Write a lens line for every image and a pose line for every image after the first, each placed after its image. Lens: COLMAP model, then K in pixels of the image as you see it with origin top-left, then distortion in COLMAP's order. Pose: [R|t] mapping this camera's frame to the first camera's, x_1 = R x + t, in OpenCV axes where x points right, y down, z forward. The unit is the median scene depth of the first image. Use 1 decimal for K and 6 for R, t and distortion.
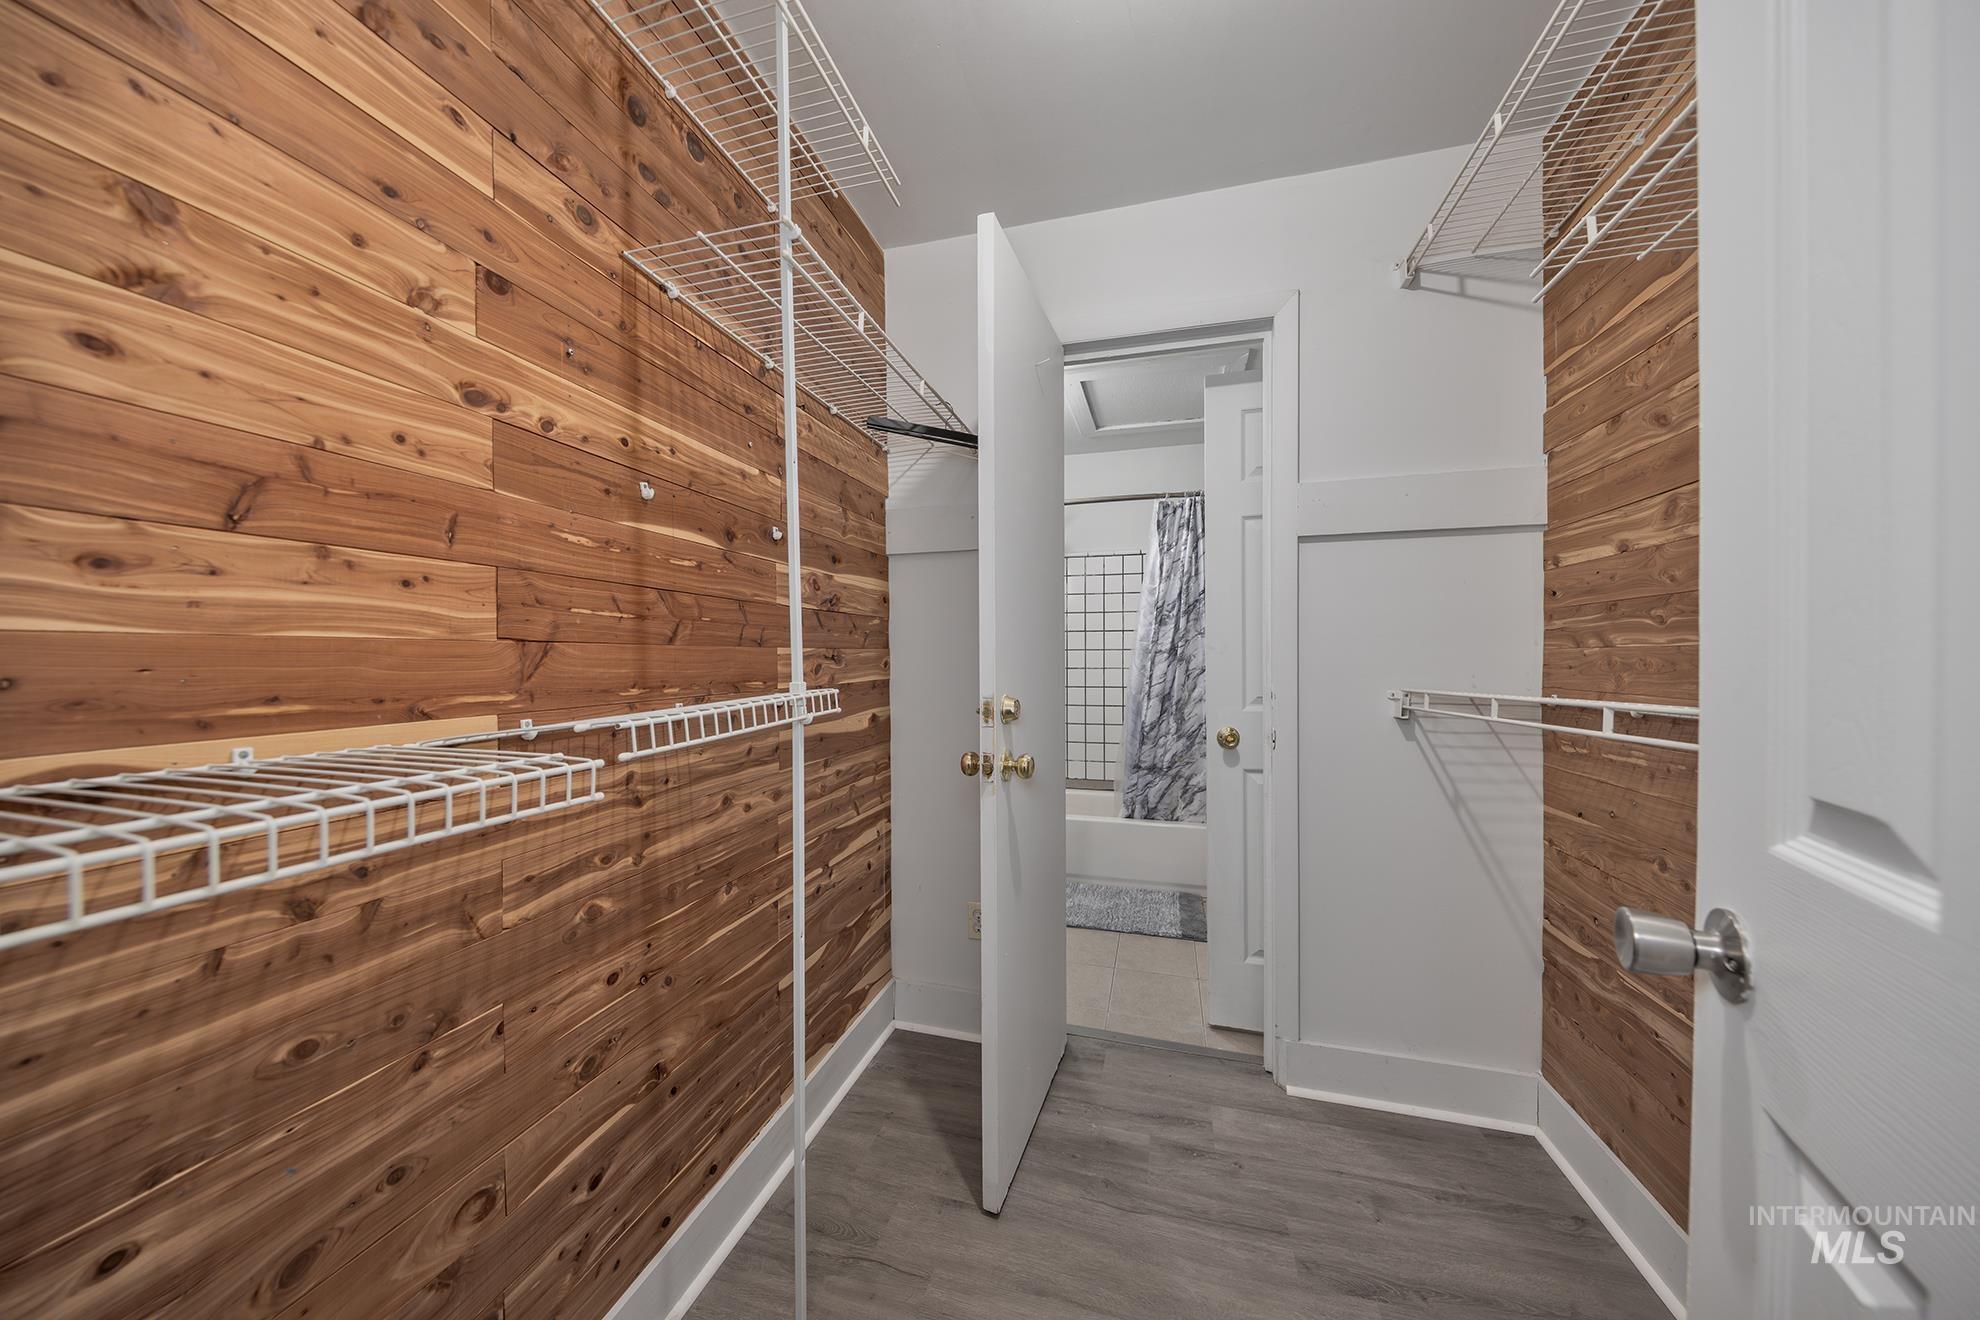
lens RADIAL K [[647.3, 0, 982.7], [0, 647.3, 661.0], [0, 0, 1]] dist [-0.009379, -0.000235]
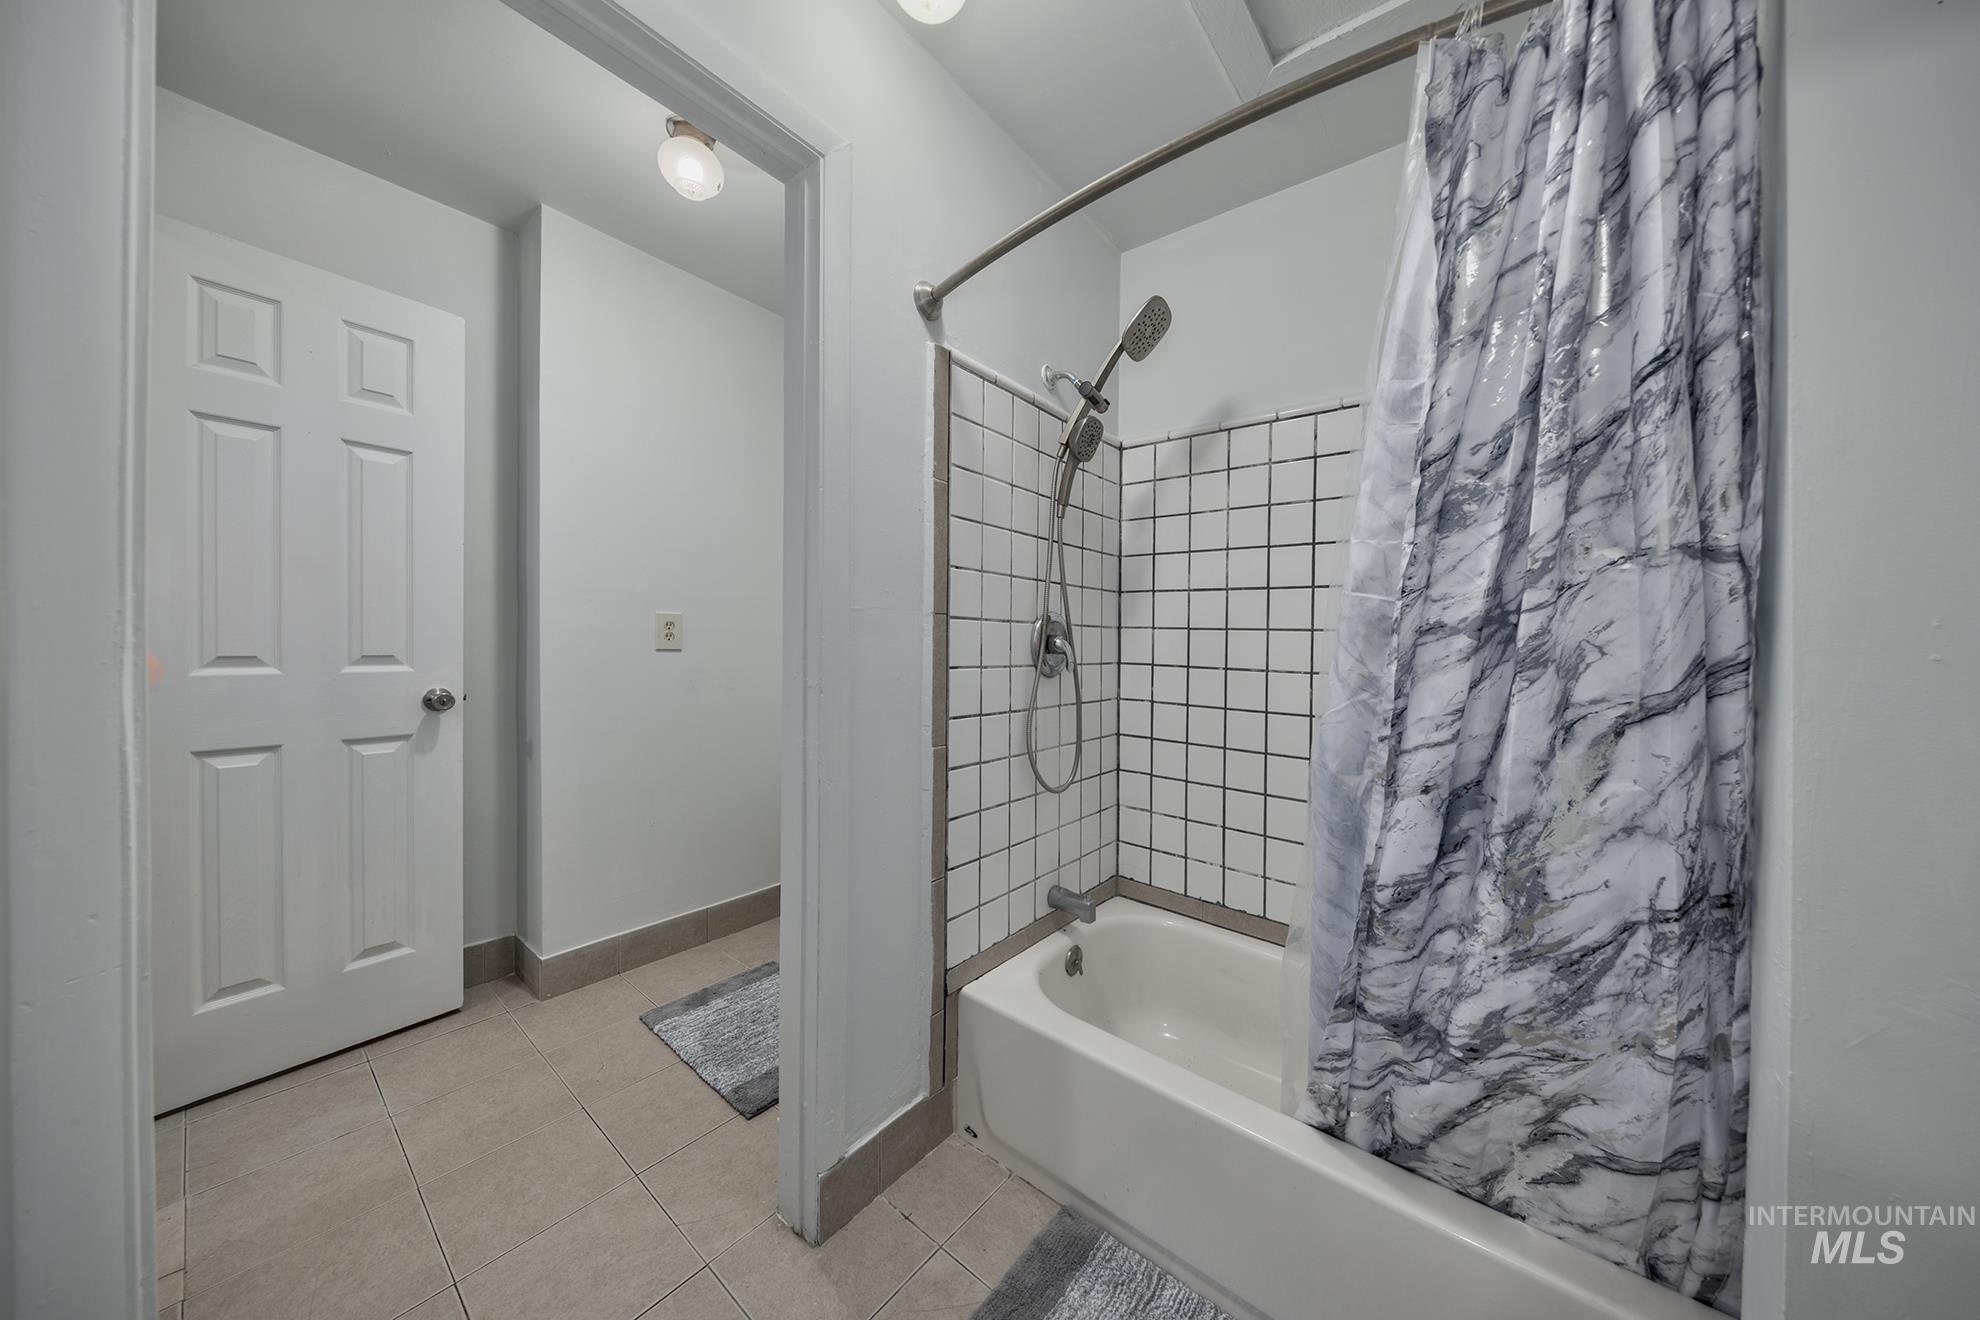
lens RADIAL K [[647.3, 0, 994.8], [0, 647.3, 642.5], [0, 0, 1]] dist [-0.009379, -0.000235]
pose [[0.918992, 0.015998, -0.393953, 0.209641], [-0.017661, 0.999844, -0.000598, -0.005181], [0.393881, 0.007507, 0.919131, 0.679648]]
